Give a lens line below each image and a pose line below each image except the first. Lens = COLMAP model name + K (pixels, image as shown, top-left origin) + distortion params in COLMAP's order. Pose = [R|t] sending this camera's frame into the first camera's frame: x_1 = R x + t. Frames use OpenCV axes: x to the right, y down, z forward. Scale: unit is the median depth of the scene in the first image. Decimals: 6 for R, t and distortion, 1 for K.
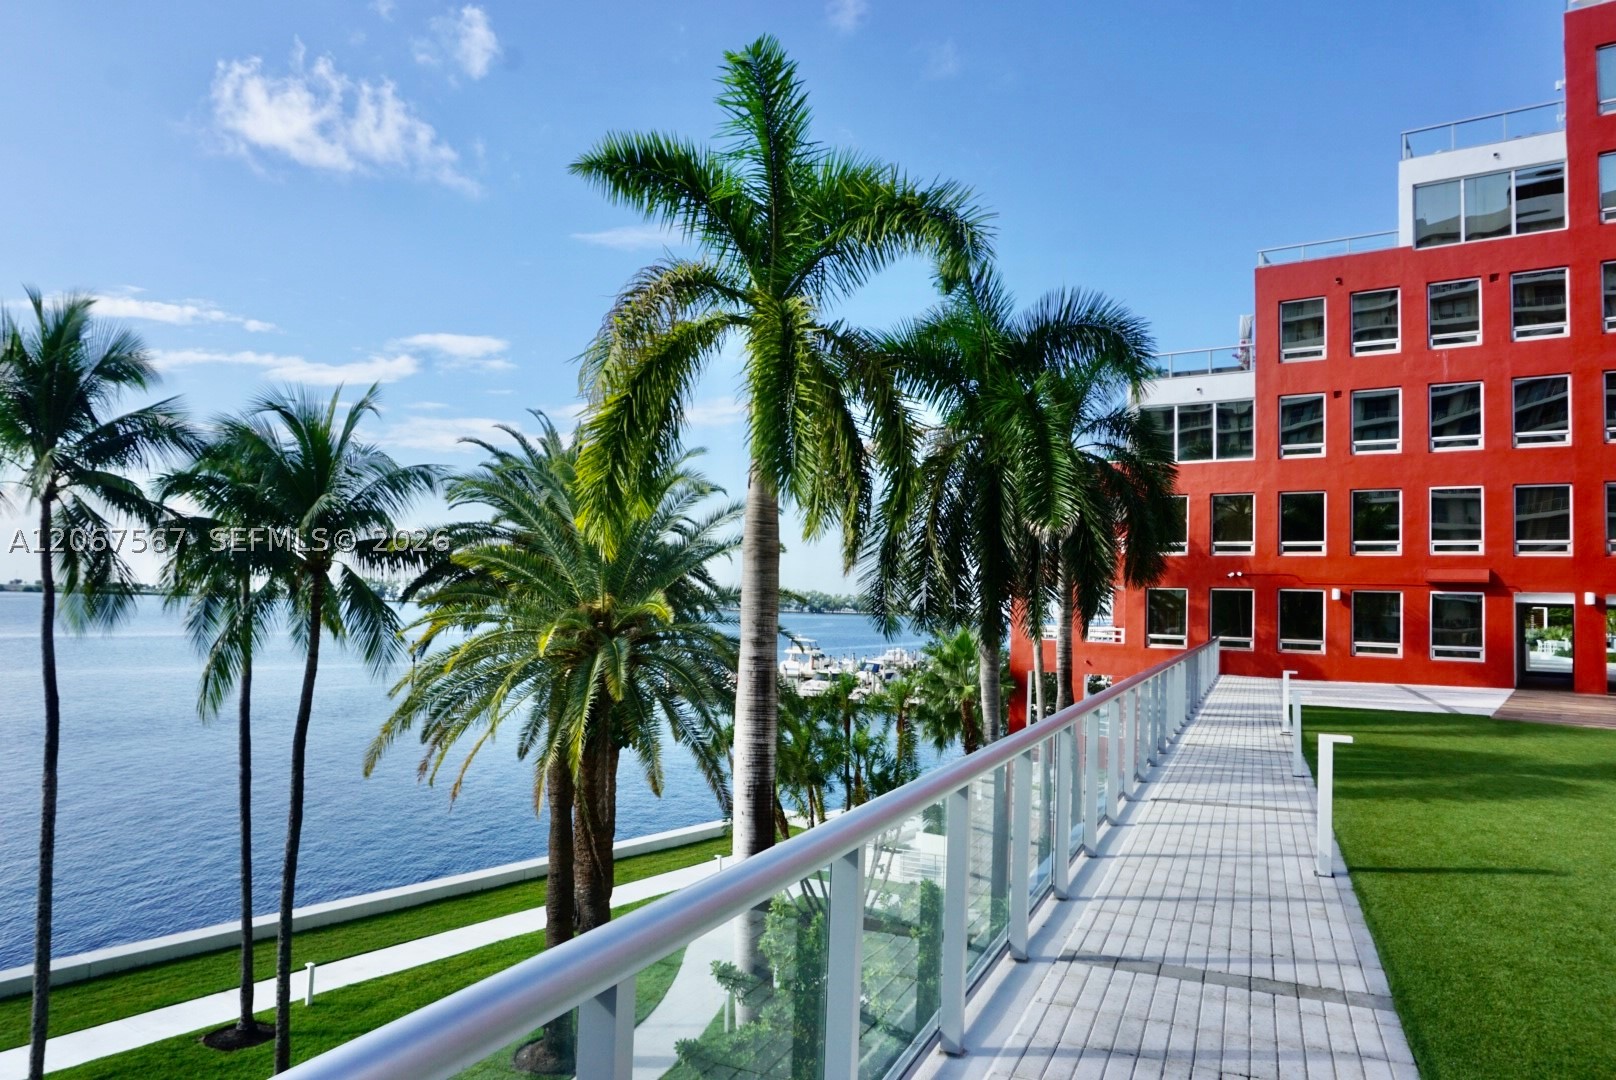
lens RADIAL K [[1076.0, 0, 803.1], [0, 1076.0, 543.5], [0, 0, 1]] dist [-0.053067, 0.038095]
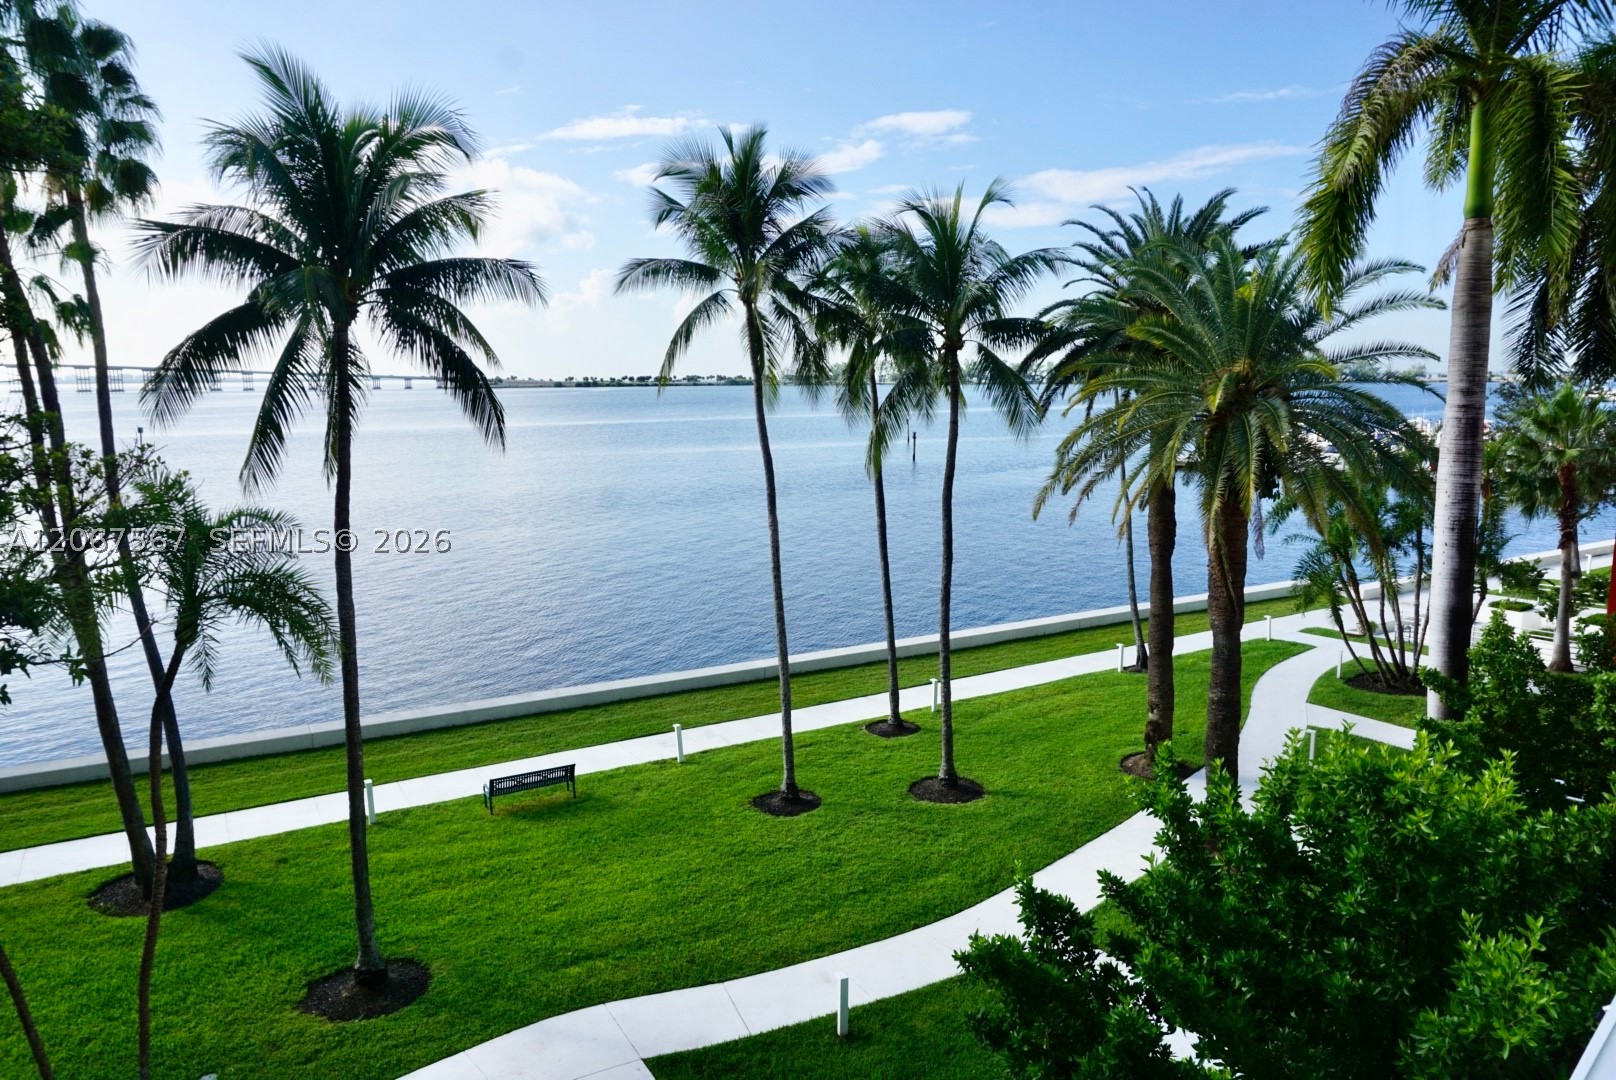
lens RADIAL K [[1076.0, 0, 803.1], [0, 1076.0, 543.5], [0, 0, 1]] dist [-0.053067, 0.038095]
pose [[0.911701, 0.025449, -0.410066, -0.115583], [0.059211, 0.979522, 0.192434, -0.002634], [0.406566, -0.199722, 0.891524, -0.147658]]
